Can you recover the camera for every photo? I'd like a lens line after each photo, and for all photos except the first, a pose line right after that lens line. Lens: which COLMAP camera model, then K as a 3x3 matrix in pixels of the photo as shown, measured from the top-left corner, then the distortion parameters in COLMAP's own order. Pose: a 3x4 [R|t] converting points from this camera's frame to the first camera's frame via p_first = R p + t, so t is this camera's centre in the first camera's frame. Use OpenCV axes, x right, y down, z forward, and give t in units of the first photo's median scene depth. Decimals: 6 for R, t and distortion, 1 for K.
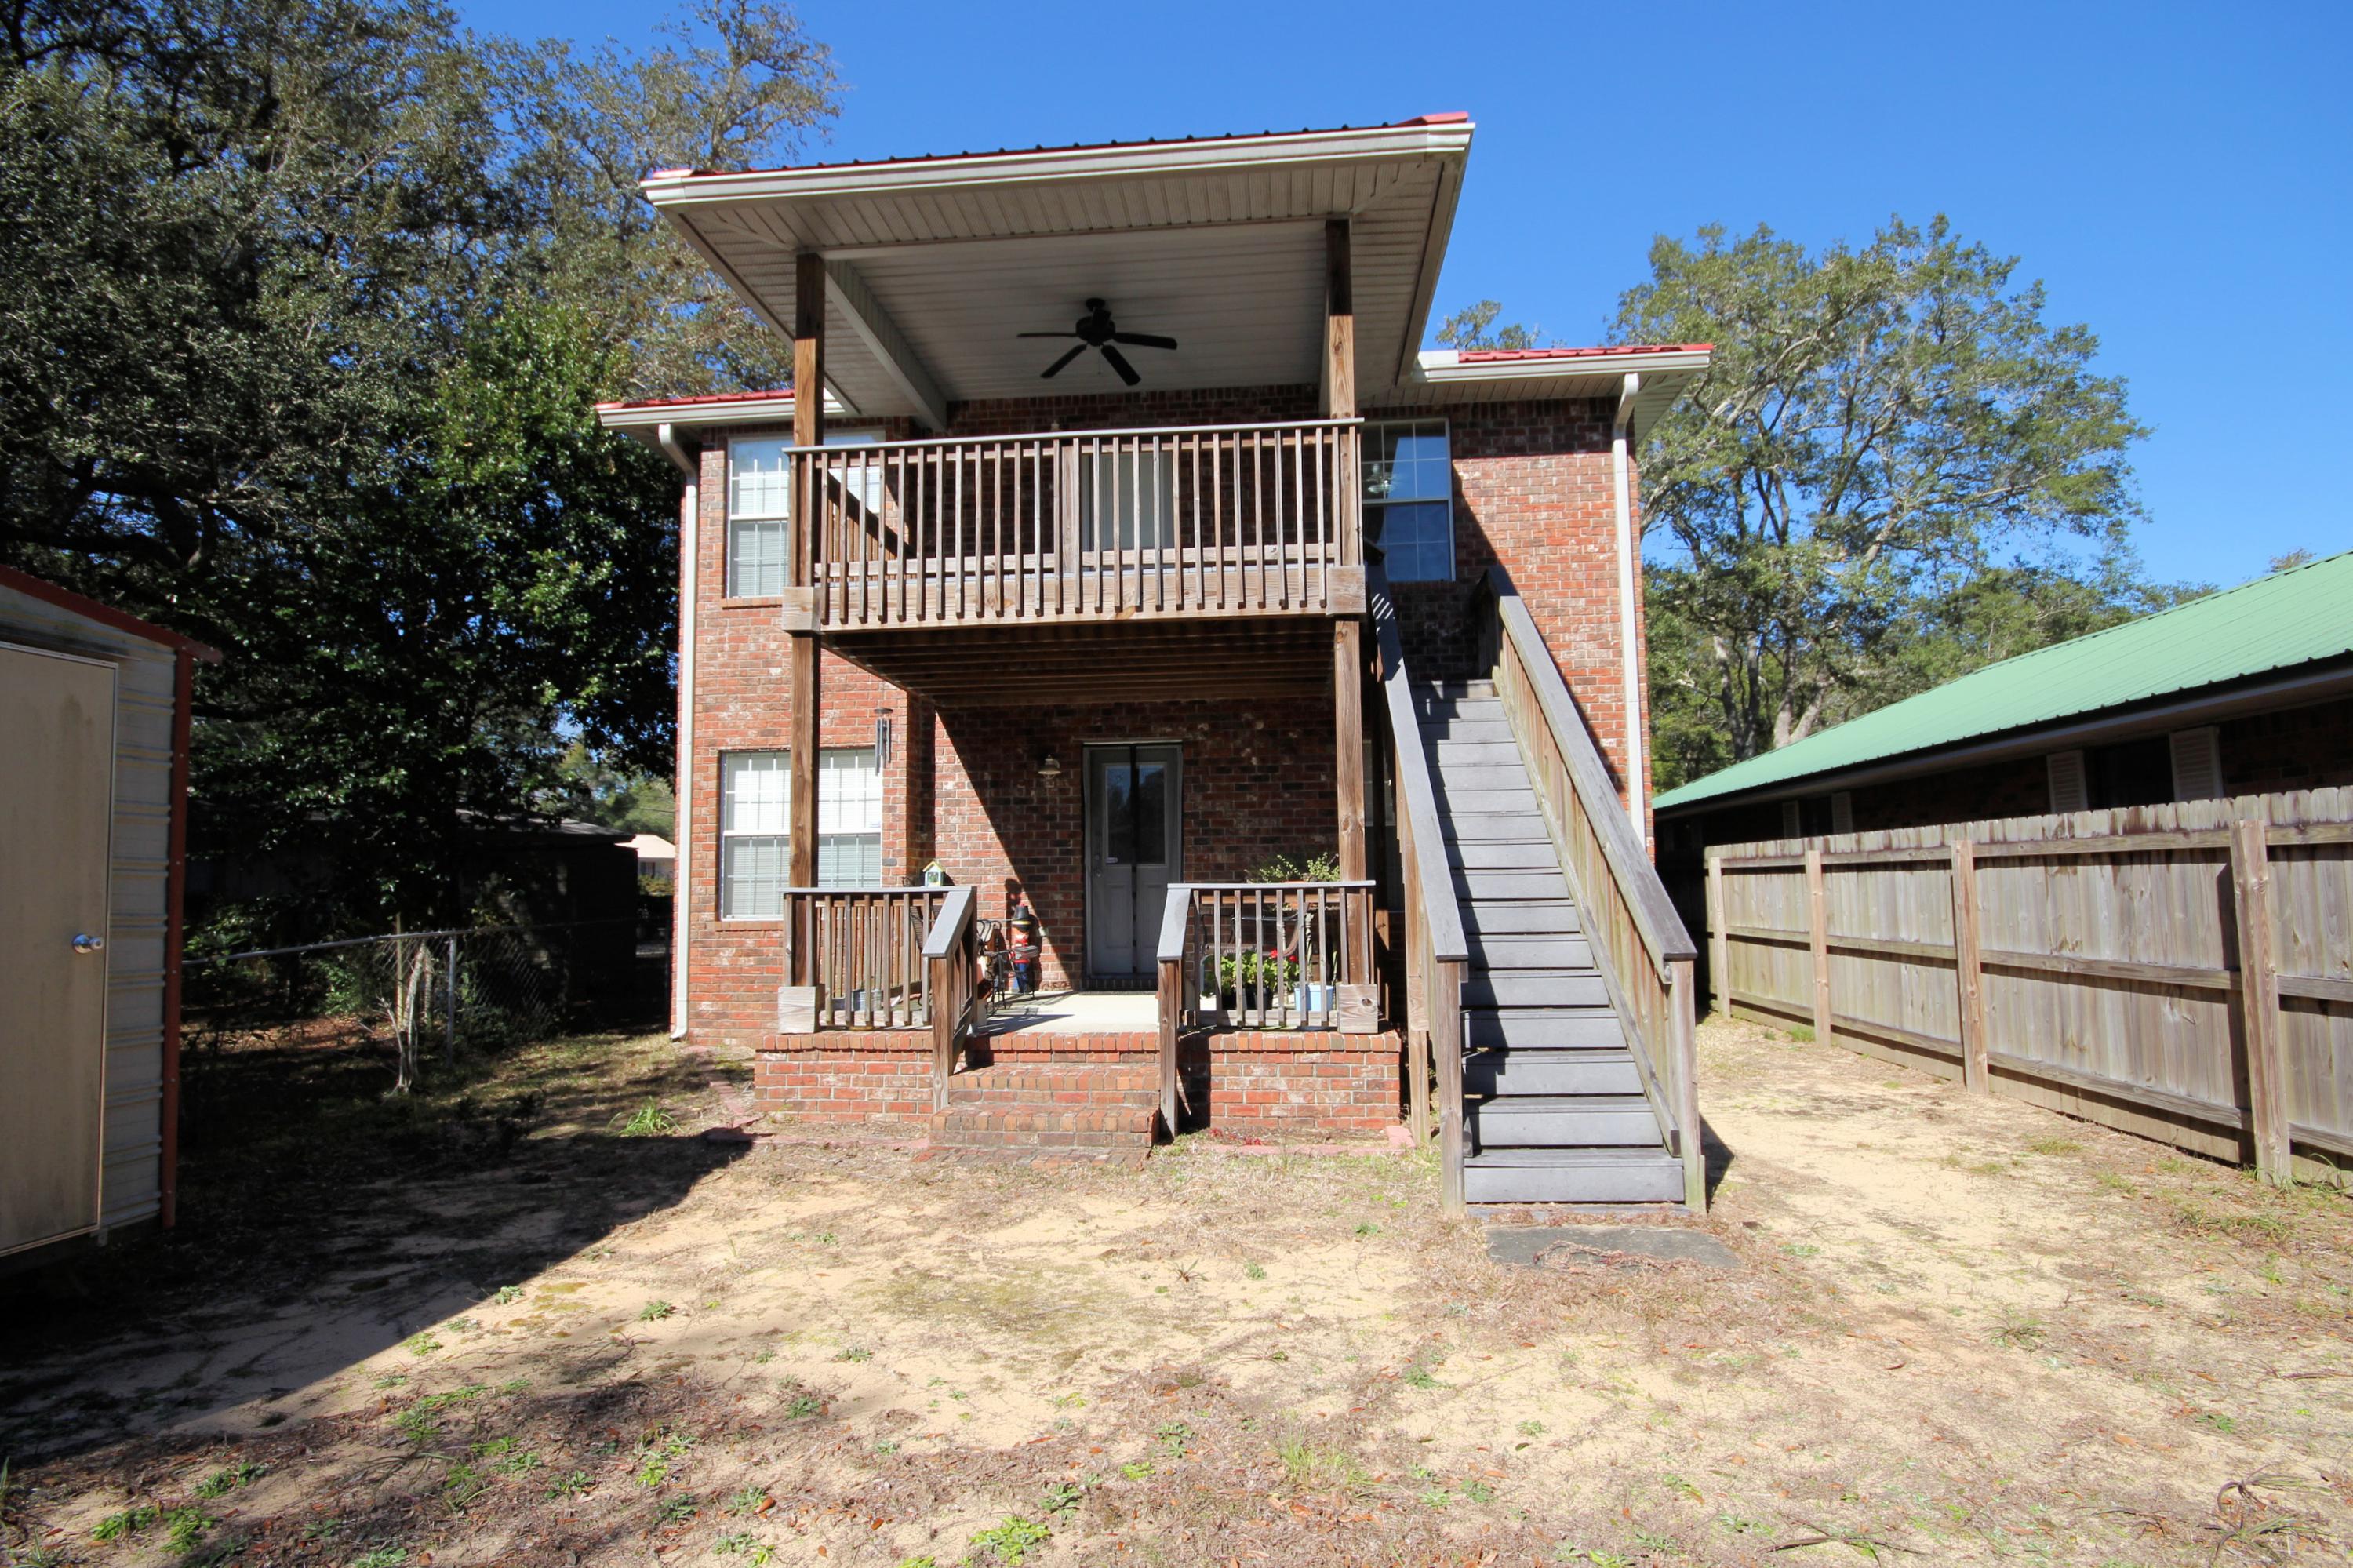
lens RADIAL K [[1118.6, 0, 1190.4], [0, 1118.6, 802.2], [0, 0, 1]] dist [0.001924, -0.004201]
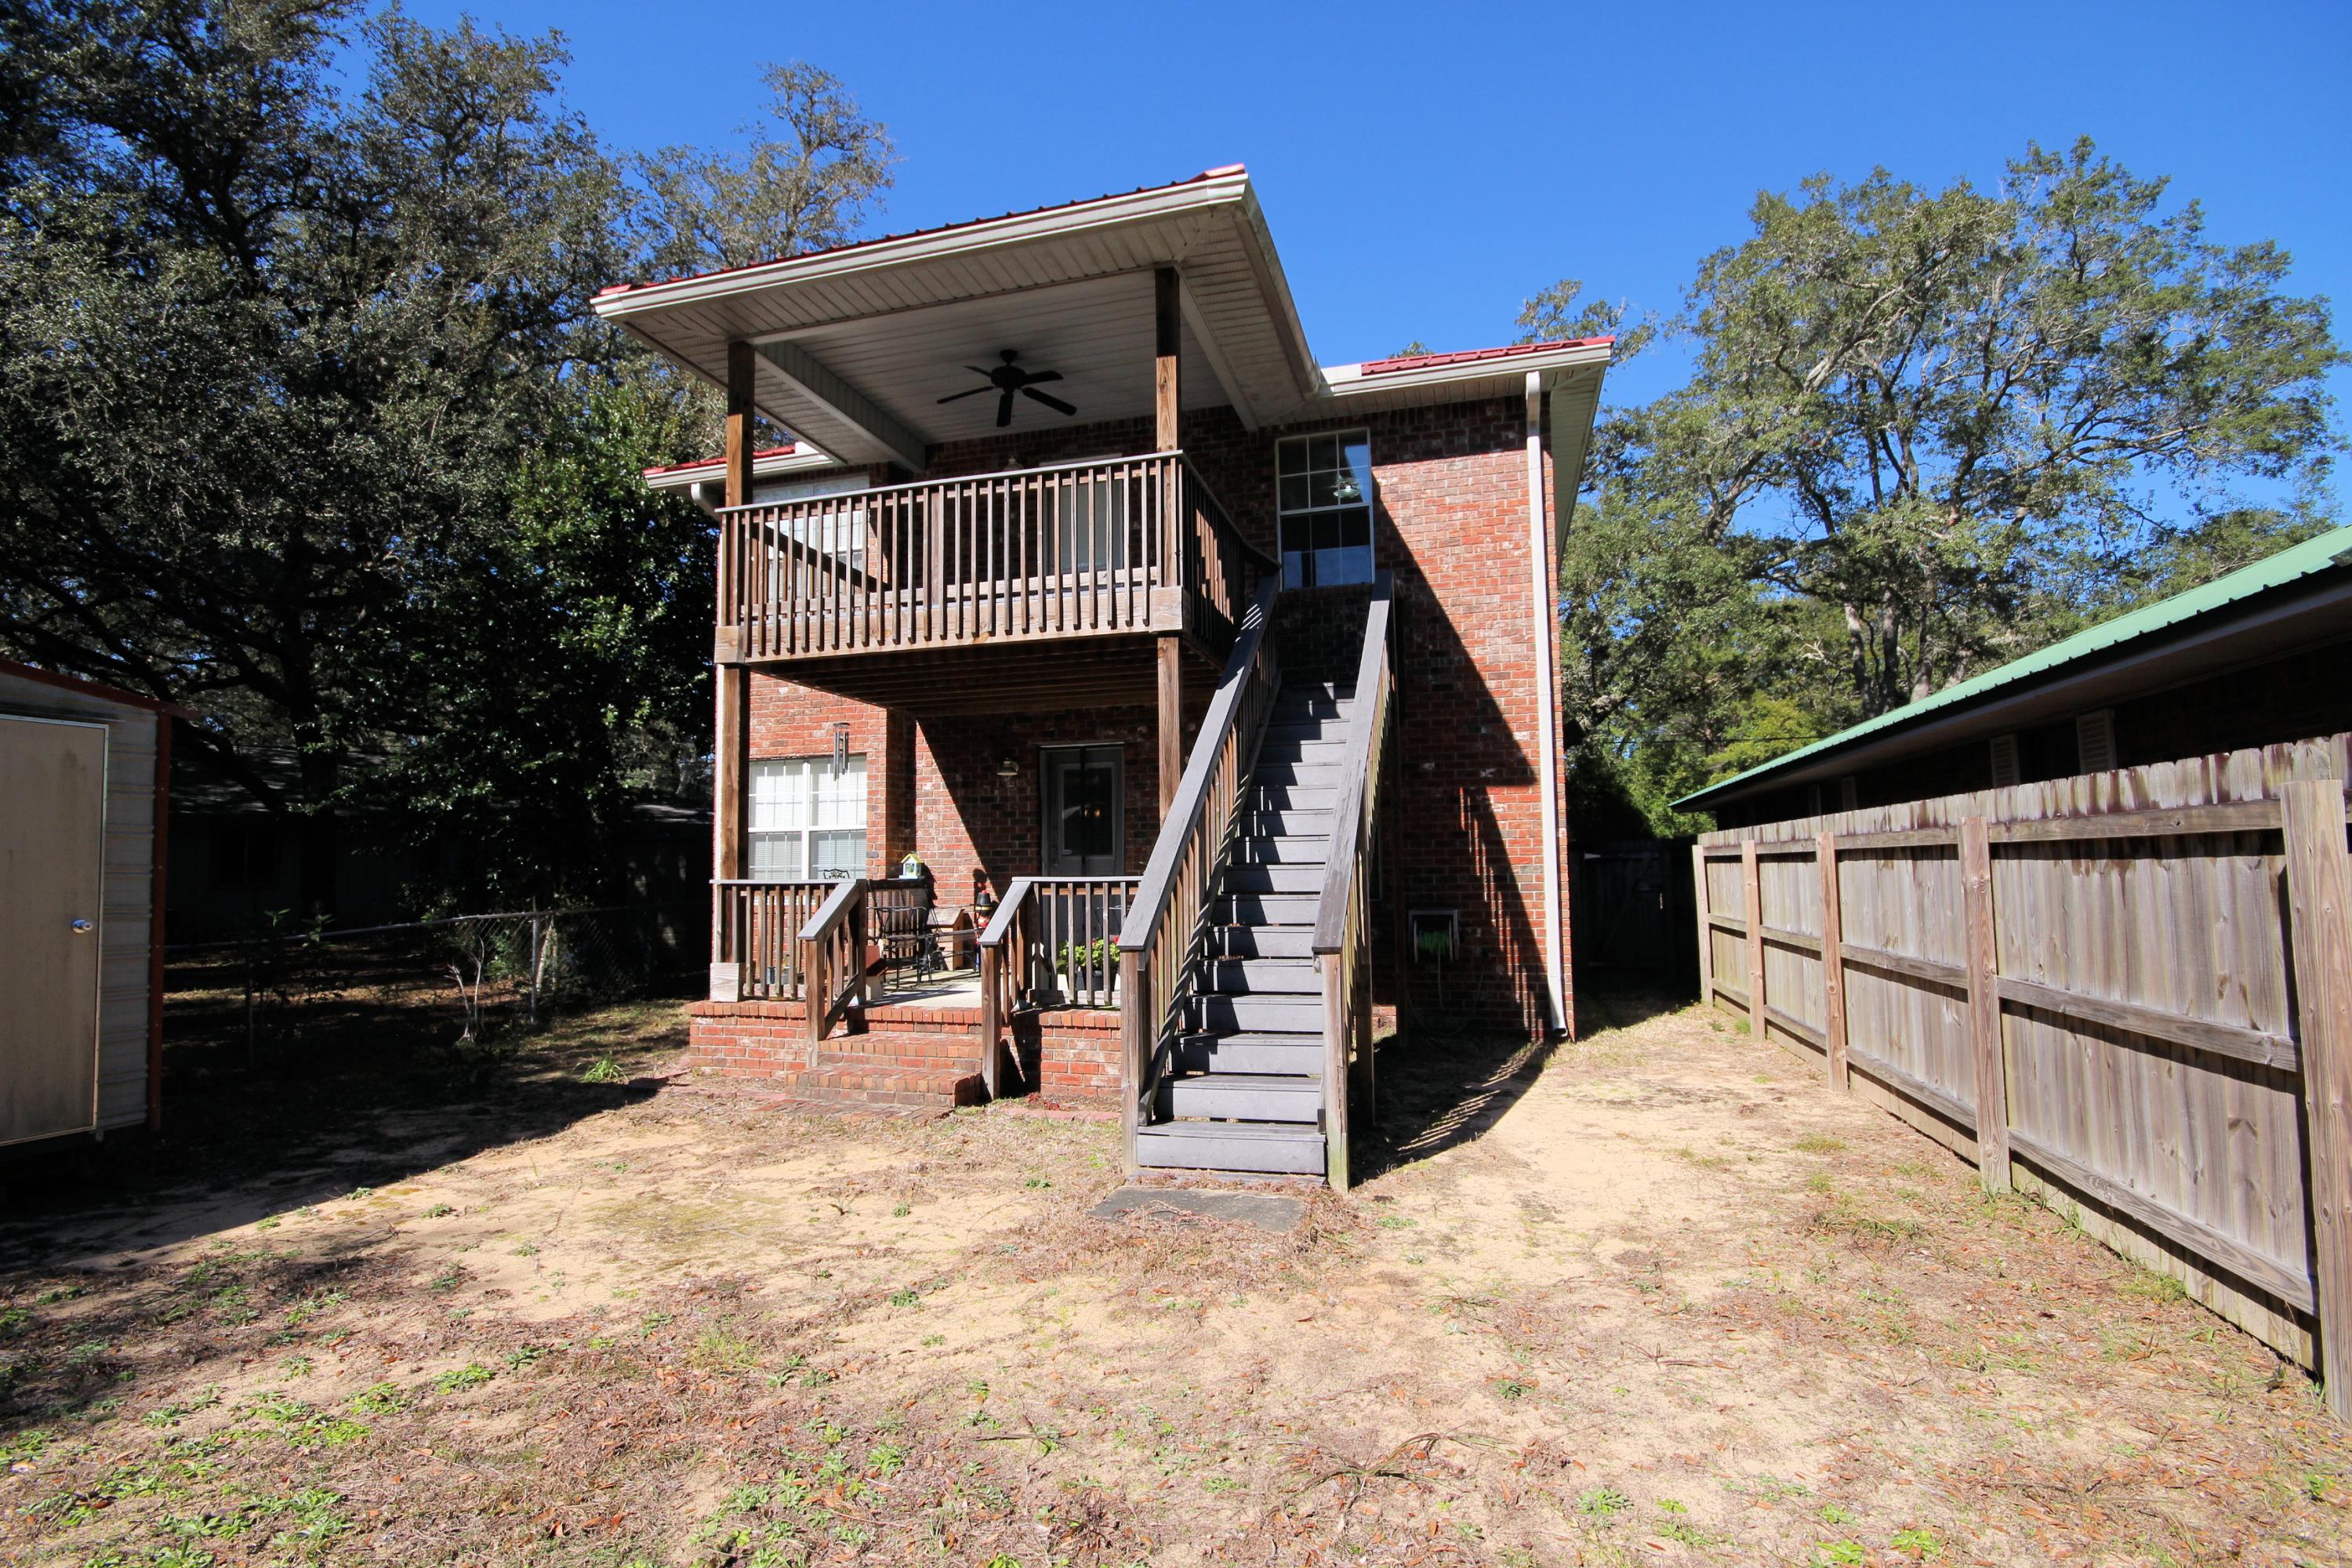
lens RADIAL K [[1082.2, 0, 1175.8], [0, 1082.2, 796.8], [0, 0, 1]] dist [0.004630, -0.008122]
pose [[0.982100, -0.013005, -0.187910, 0.343682], [0.014994, 0.999846, 0.009169, -0.015628], [0.187761, -0.011822, 0.982144, -0.041566]]
